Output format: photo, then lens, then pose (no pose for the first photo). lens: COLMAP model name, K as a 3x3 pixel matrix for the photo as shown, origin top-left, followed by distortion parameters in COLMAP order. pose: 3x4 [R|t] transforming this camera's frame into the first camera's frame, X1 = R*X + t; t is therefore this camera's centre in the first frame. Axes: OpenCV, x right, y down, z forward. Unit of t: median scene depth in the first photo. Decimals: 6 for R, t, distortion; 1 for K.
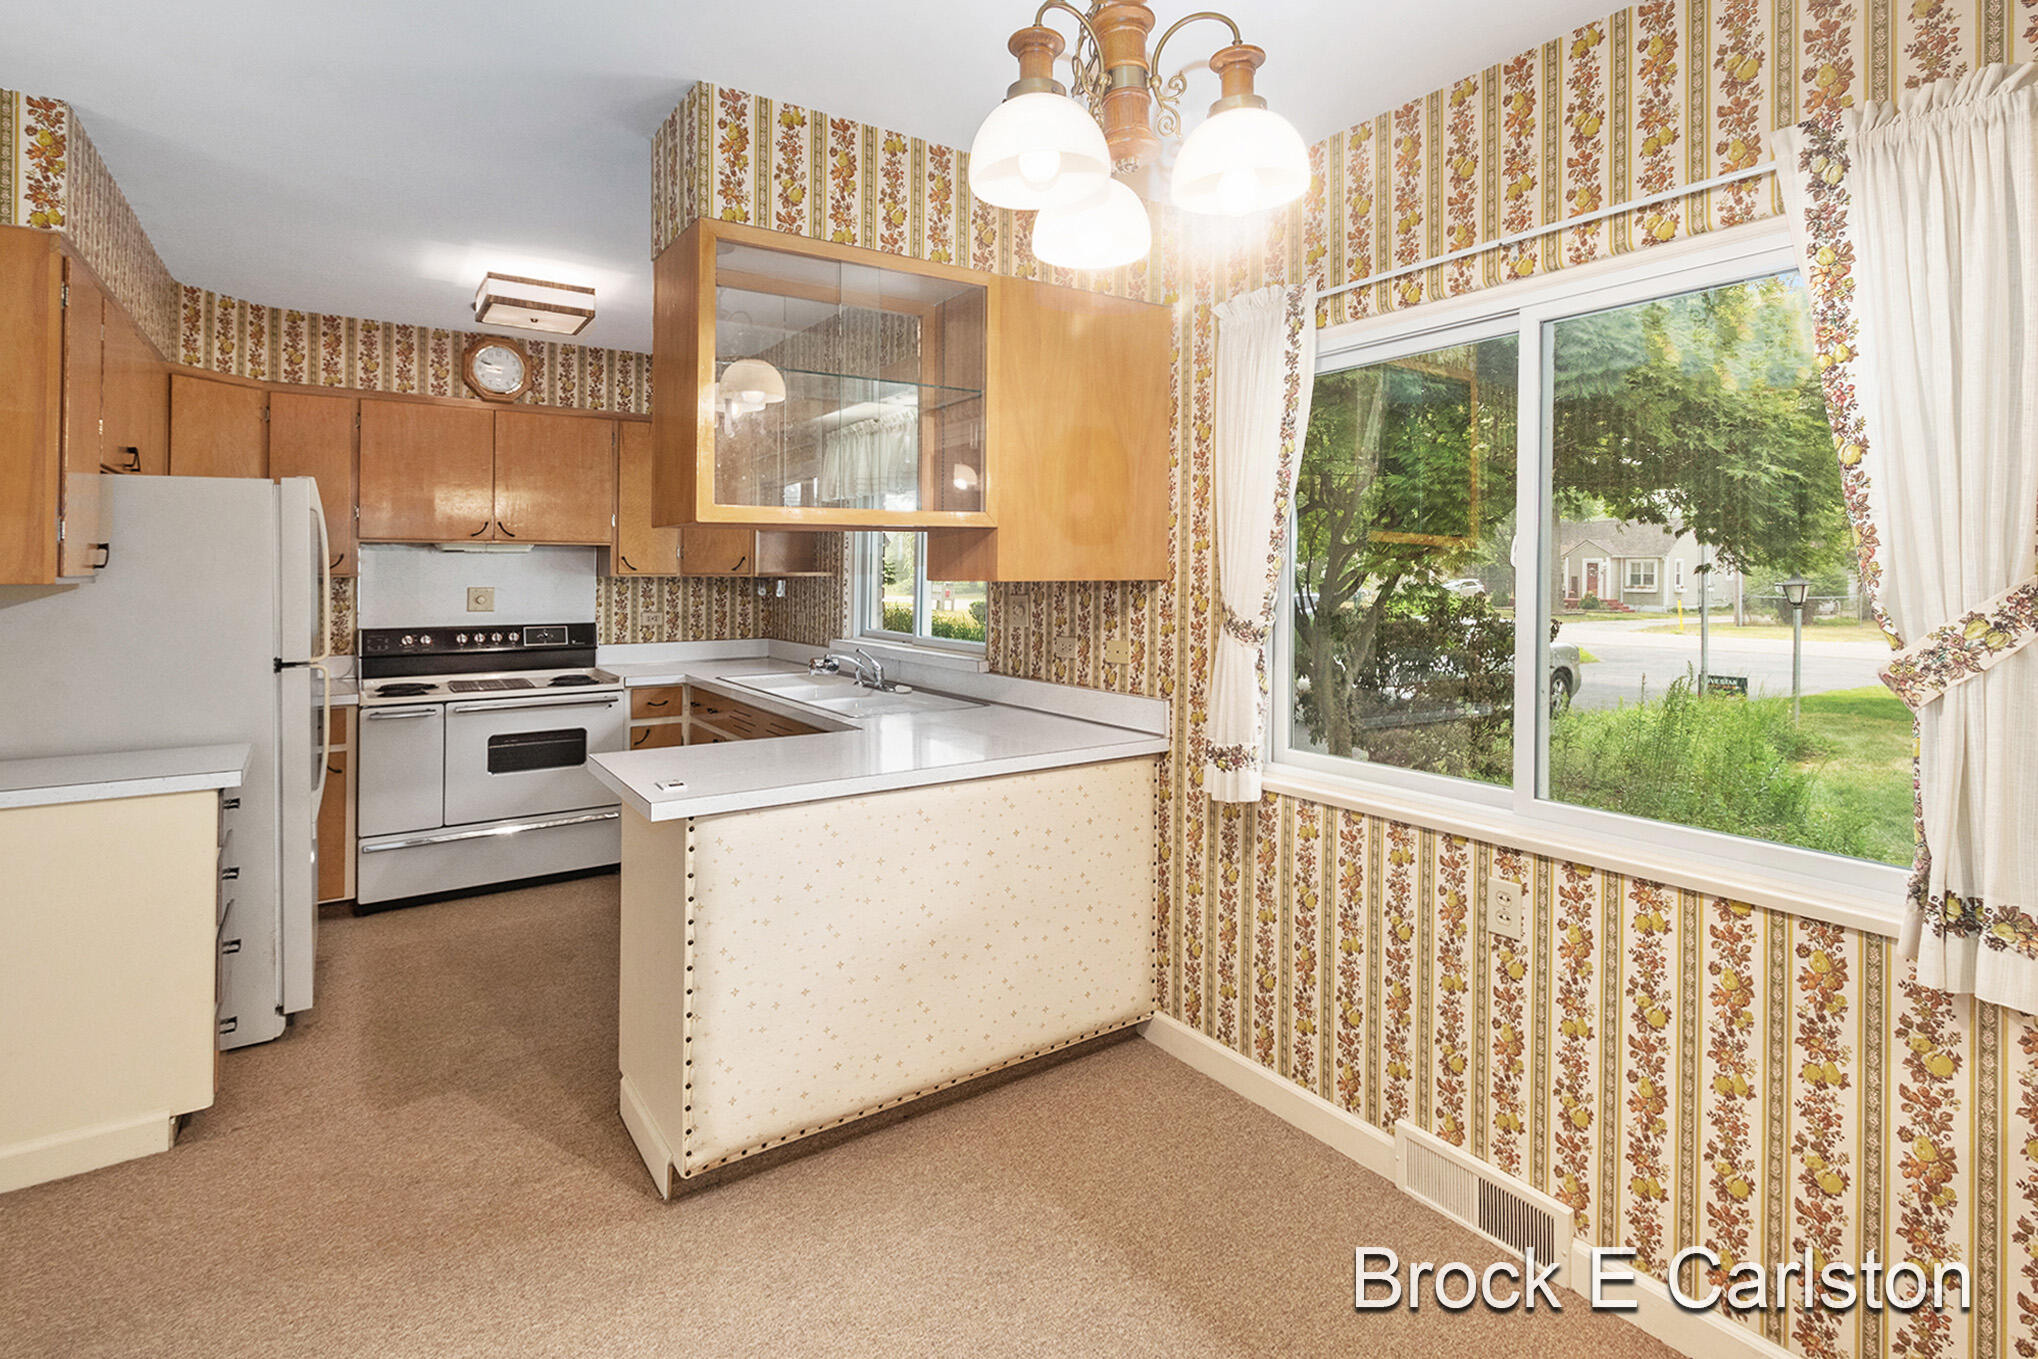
lens RADIAL K [[991.6, 0, 972.5], [0, 991.6, 601.6], [0, 0, 1]] dist [-0.004275, -0.001536]
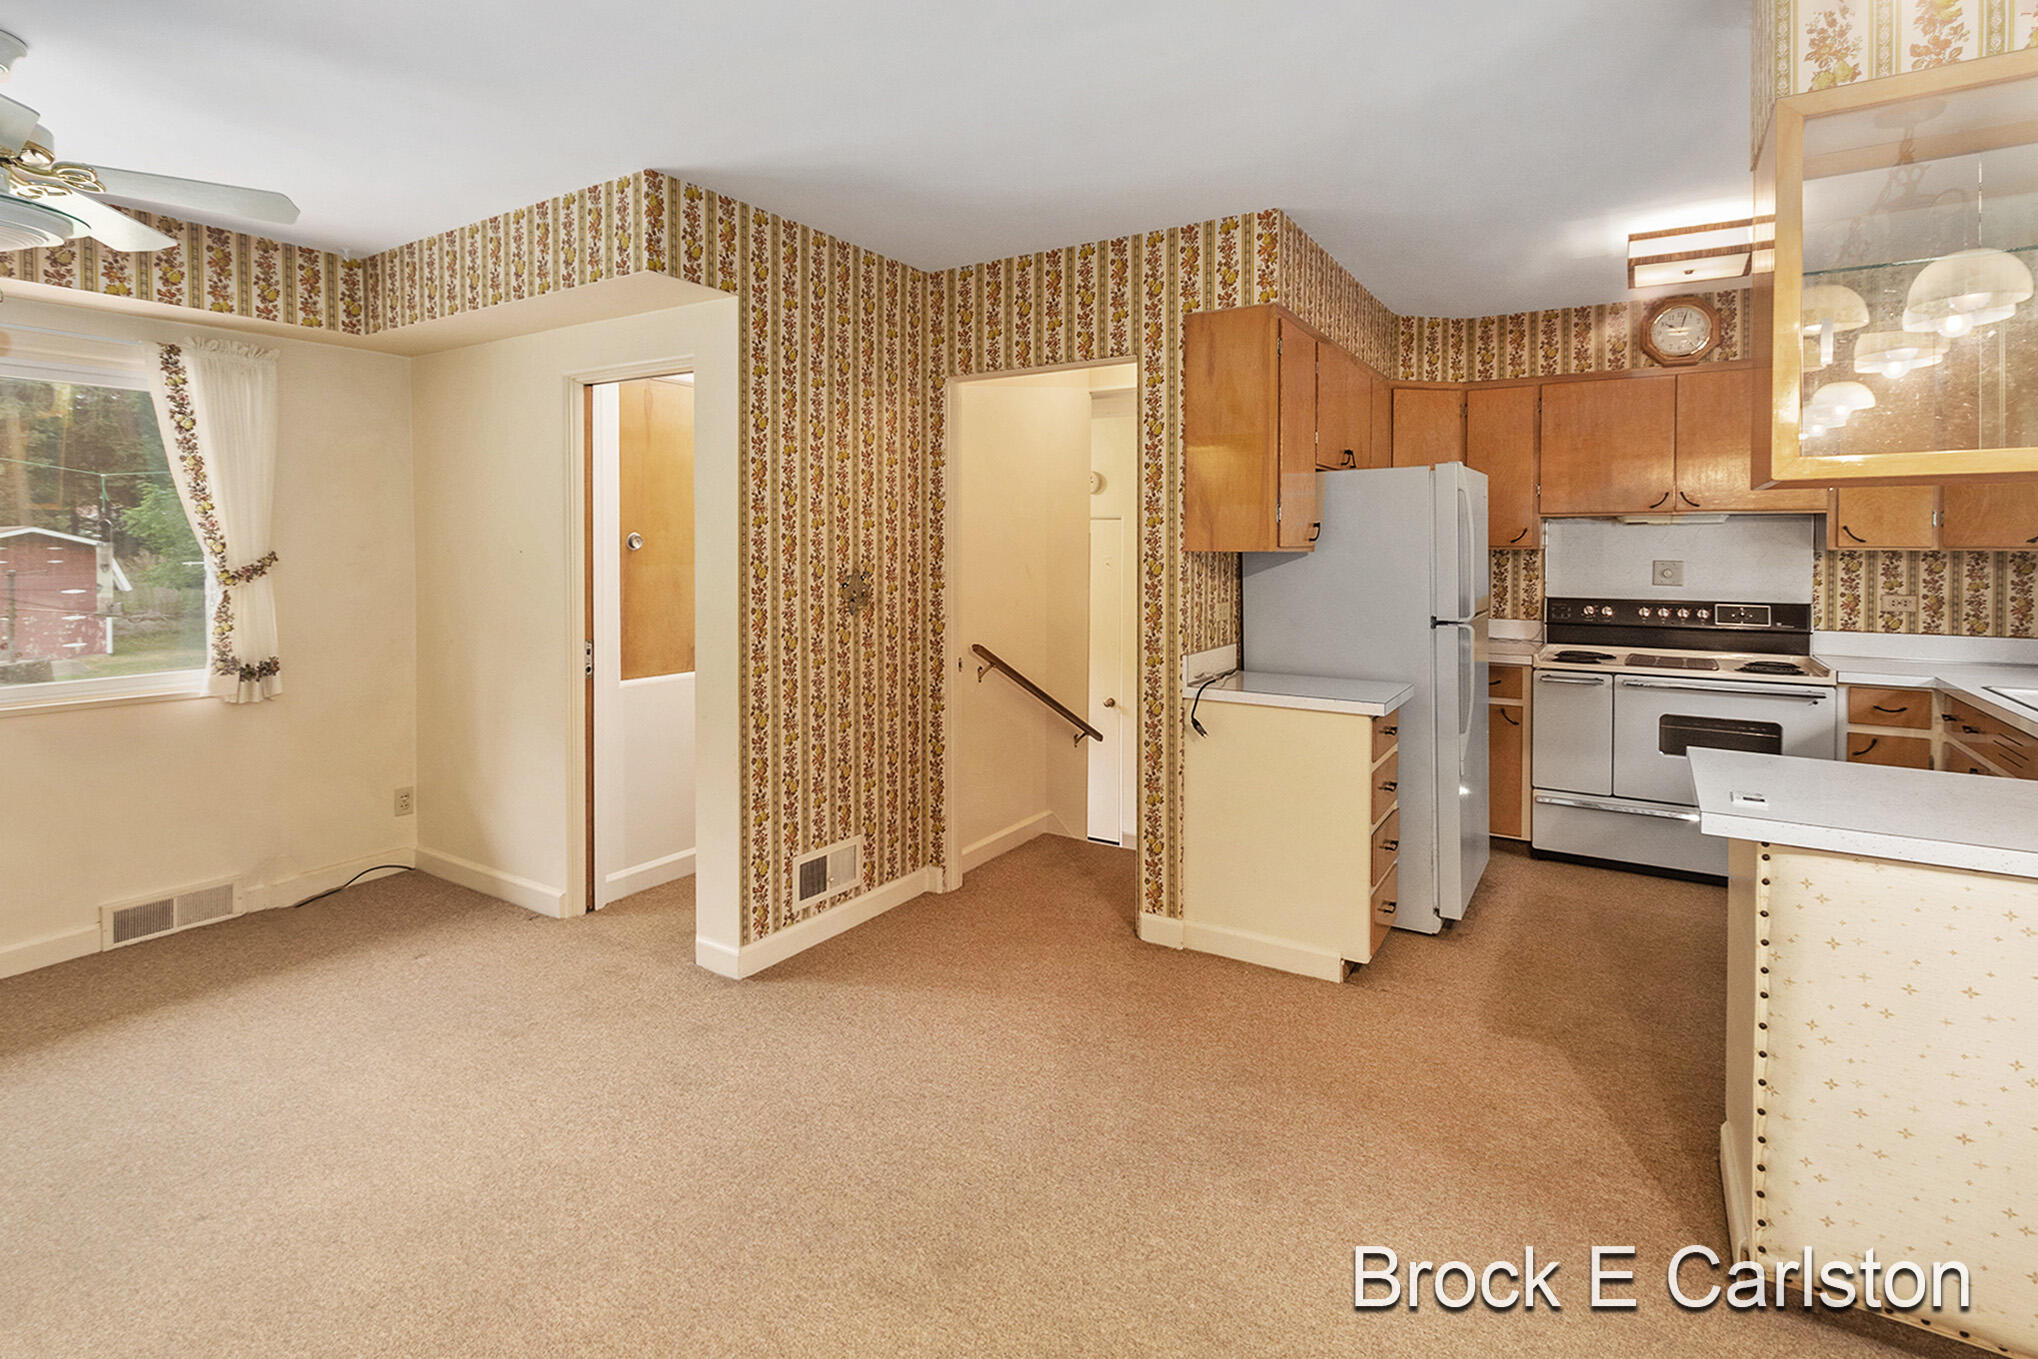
lens RADIAL K [[913.8, 0, 998.4], [0, 913.8, 581.9], [0, 0, 1]] dist [-0.001275, -0.000035]
pose [[0.417775, 0.037536, -0.907775, 0.073546], [-0.028299, 0.999199, 0.028293, -0.000444], [0.908109, 0.013869, 0.418503, 0.062215]]
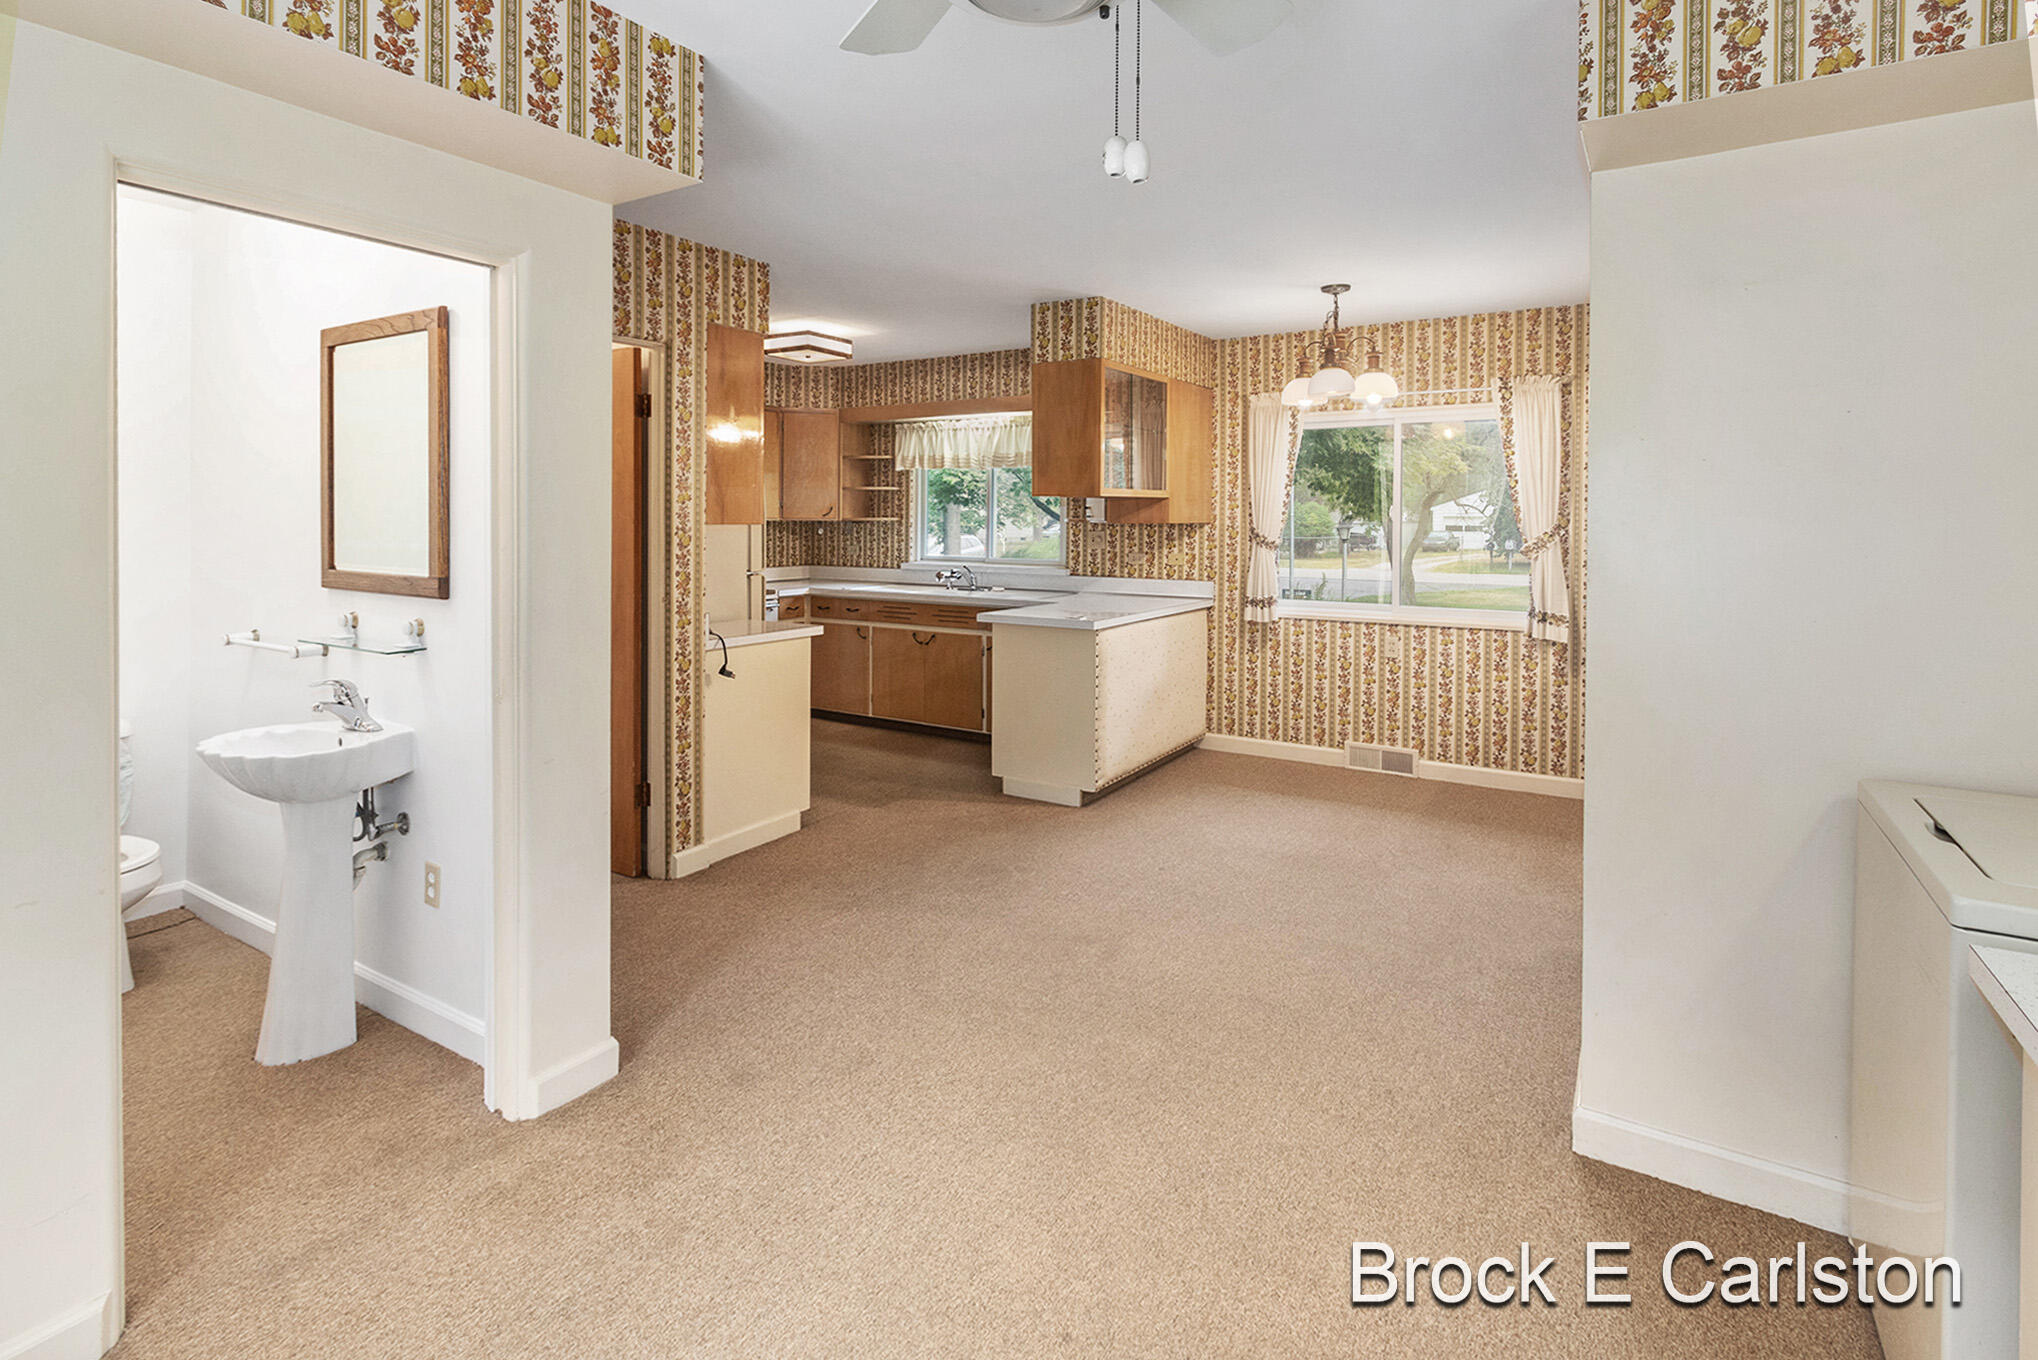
lens RADIAL K [[977.5, 0, 966.7], [0, 977.5, 577.7], [0, 0, 1]] dist [-0.001008, 0.000055]
pose [[0.931595, -0.020273, 0.362931, -0.956597], [0.007892, 0.999336, 0.035566, 0.015038], [-0.363411, -0.030269, 0.931137, -0.661190]]
